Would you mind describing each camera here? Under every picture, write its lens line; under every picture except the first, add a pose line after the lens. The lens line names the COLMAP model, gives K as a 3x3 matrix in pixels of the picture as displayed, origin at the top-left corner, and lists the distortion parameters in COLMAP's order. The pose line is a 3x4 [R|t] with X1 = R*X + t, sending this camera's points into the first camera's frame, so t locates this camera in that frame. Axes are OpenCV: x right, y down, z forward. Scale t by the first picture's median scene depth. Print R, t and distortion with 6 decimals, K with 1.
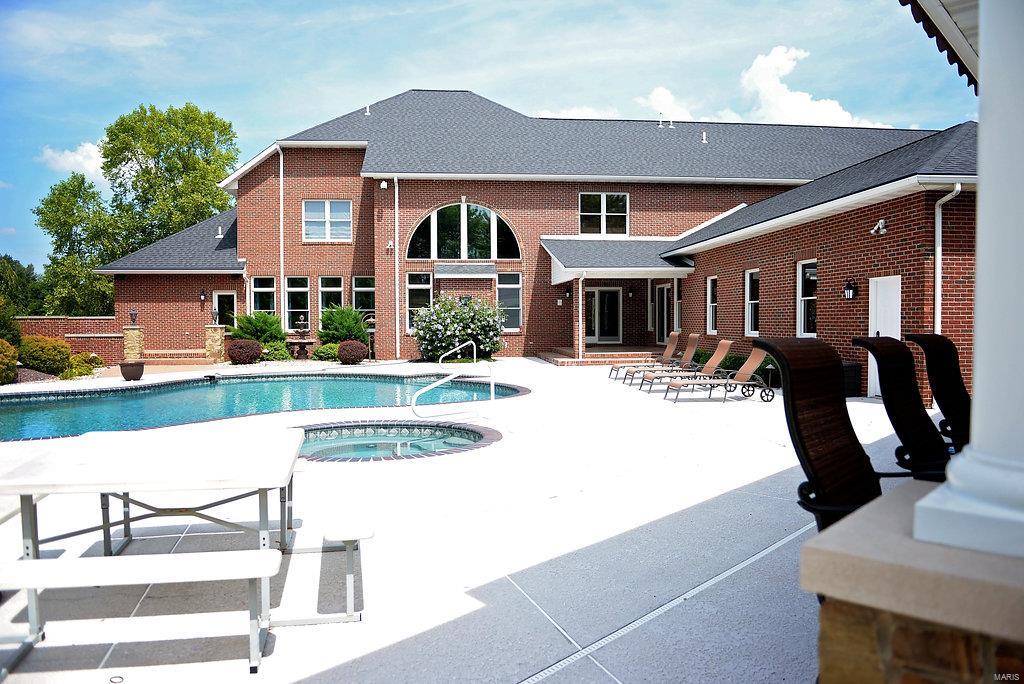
lens RADIAL K [[695.9, 0, 539.3], [0, 695.9, 343.2], [0, 0, 1]] dist [-0.051093, -0.002070]
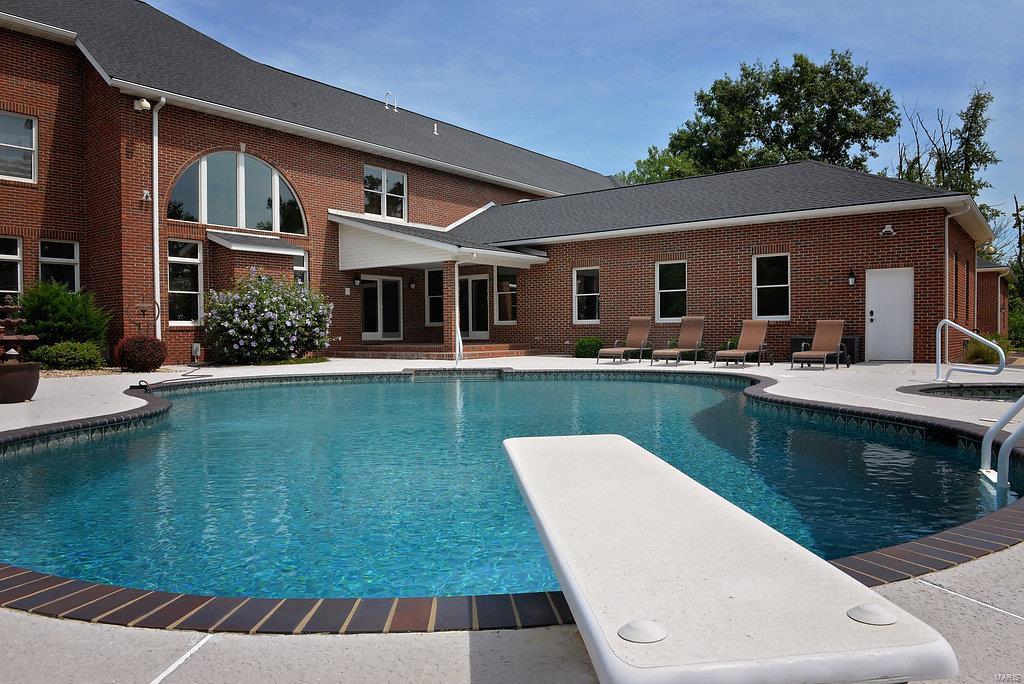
lens RADIAL K [[695.9, 0, 539.3], [0, 695.9, 343.2], [0, 0, 1]] dist [-0.051093, -0.002070]
pose [[0.694973, -0.012896, 0.718920, -0.433632], [0.028149, 0.999561, -0.009282, 0.018838], [-0.718485, 0.026688, 0.695030, 0.272987]]
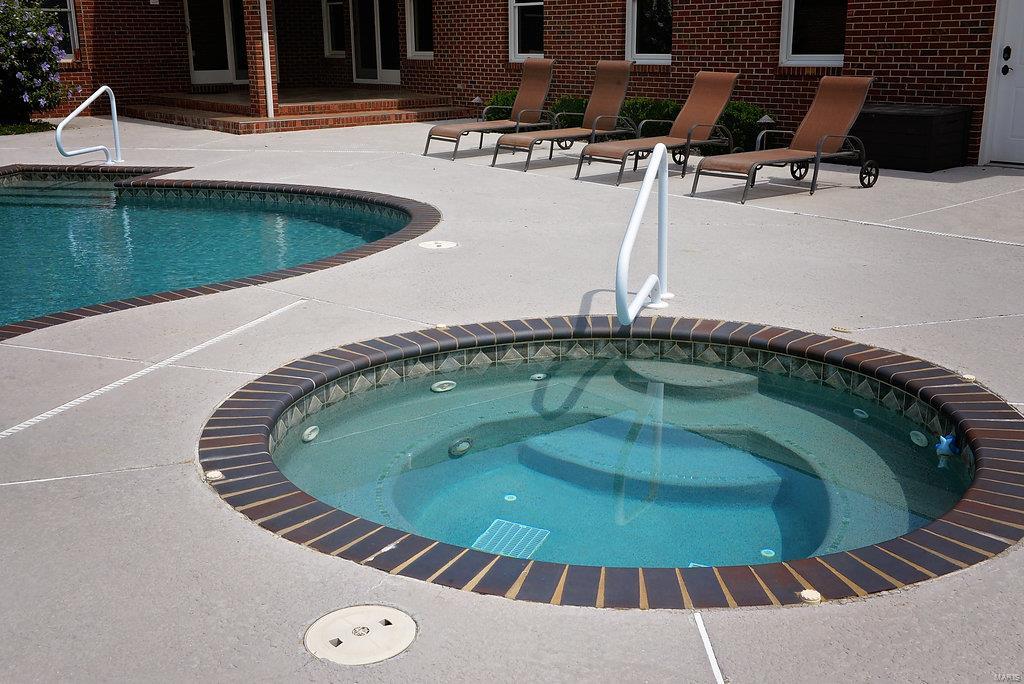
lens RADIAL K [[1051.1, 0, 515.2], [0, 1051.1, 369.4], [0, 0, 1]] dist [0.059754, -0.013405]
pose [[0.859026, -0.160655, 0.486069, -0.168101], [0.024912, 0.961475, 0.273760, -0.006615], [-0.511325, -0.223058, 0.829935, 0.203236]]
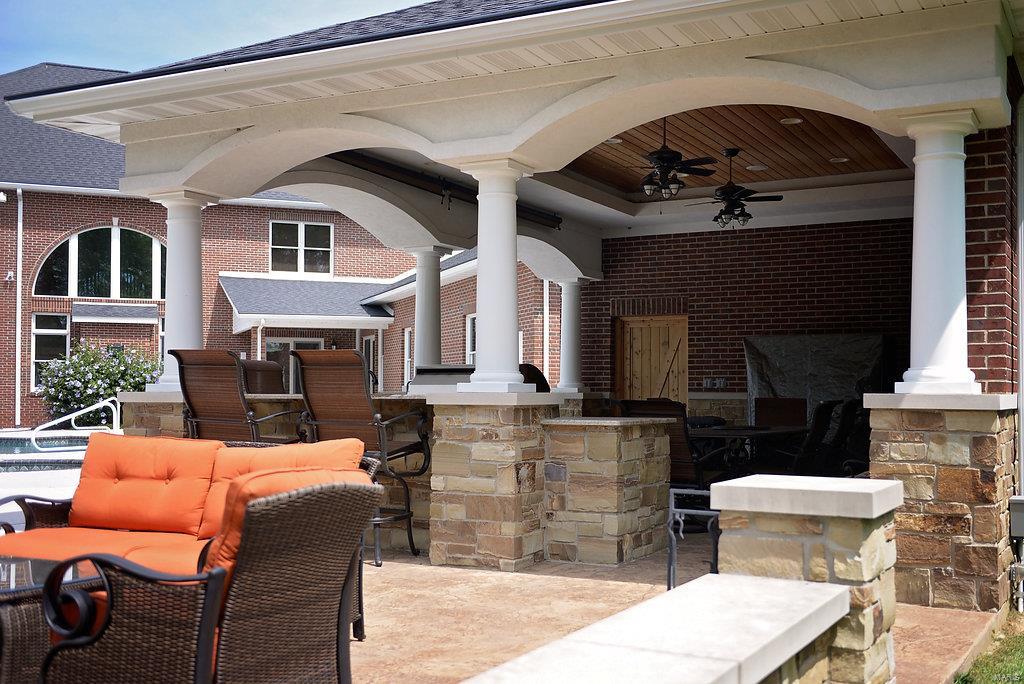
lens RADIAL K [[1051.1, 0, 515.2], [0, 1051.1, 369.4], [0, 0, 1]] dist [0.059754, -0.013405]
pose [[0.972243, 0.013643, 0.233577, 0.053315], [-0.001451, 0.998631, -0.052288, 0.020728], [-0.233971, 0.050497, 0.970931, -0.262931]]
